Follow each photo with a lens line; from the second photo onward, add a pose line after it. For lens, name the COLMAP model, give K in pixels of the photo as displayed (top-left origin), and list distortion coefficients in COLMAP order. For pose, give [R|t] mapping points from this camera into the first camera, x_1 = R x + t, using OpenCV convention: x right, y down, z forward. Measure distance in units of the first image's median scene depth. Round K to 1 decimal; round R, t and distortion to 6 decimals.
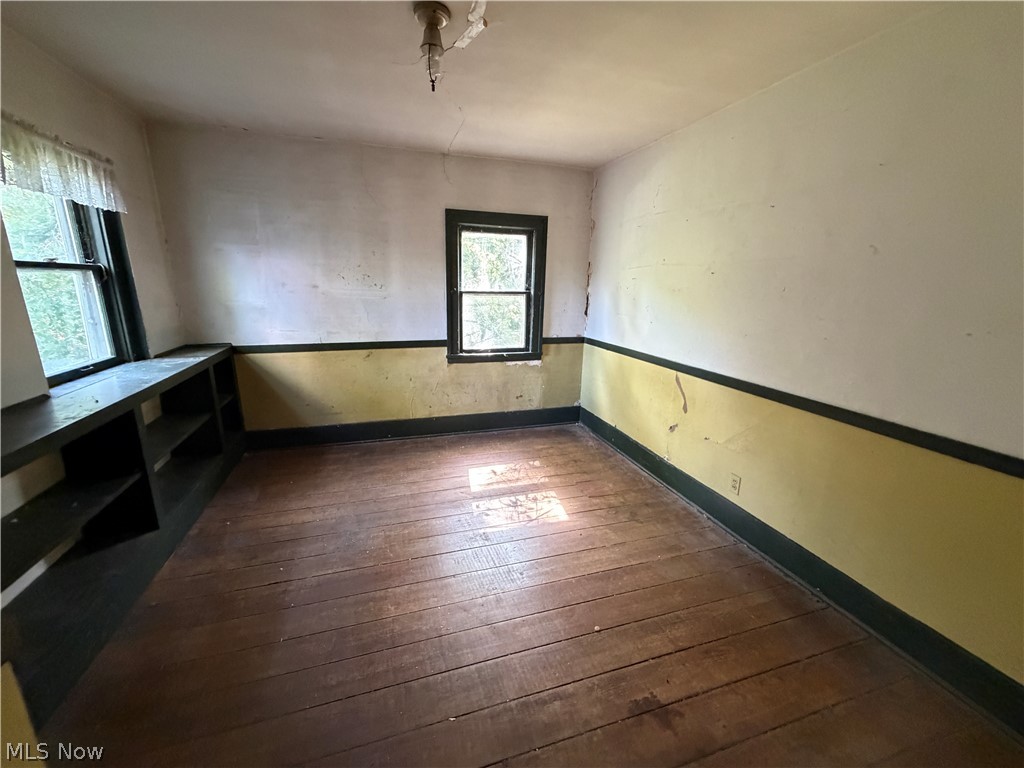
lens RADIAL K [[409.0, 0, 508.9], [0, 409.0, 383.4], [0, 0, 1]] dist [-0.001272, -0.000170]
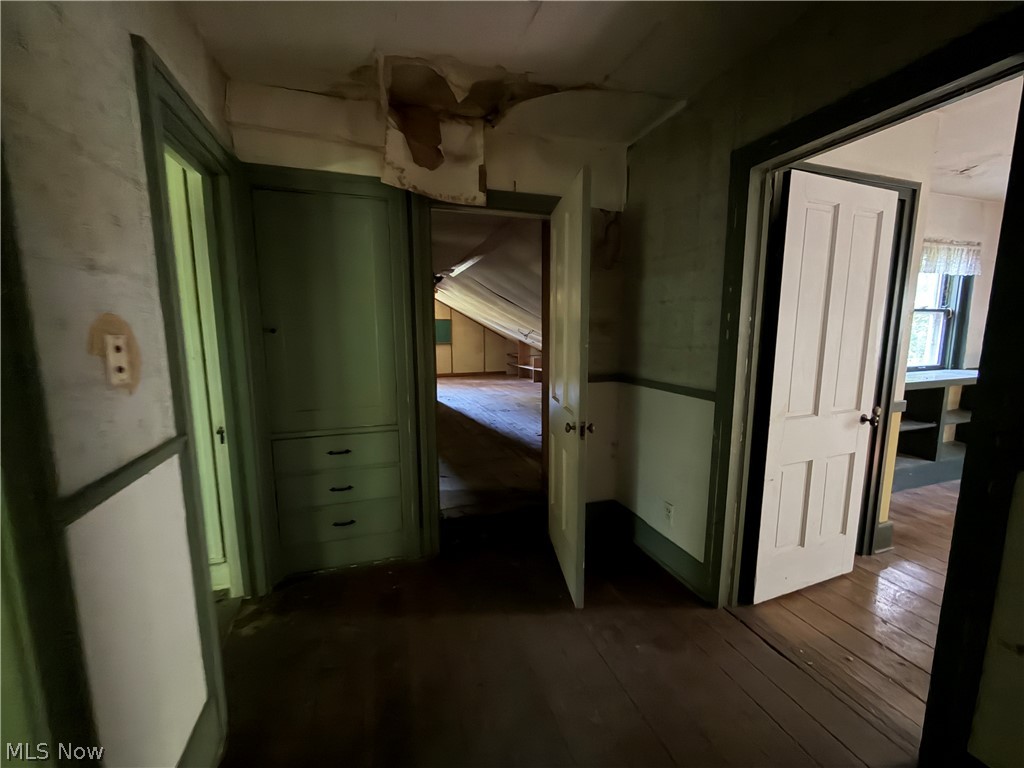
lens RADIAL K [[409.0, 0, 510.4], [0, 409.0, 377.9], [0, 0, 1]] dist [-0.001272, -0.000170]
pose [[0.015965, 0.116513, -0.993061, 0.630556], [-0.237740, 0.965147, 0.109416, 0.217453], [0.971198, 0.234343, 0.043109, -0.718918]]
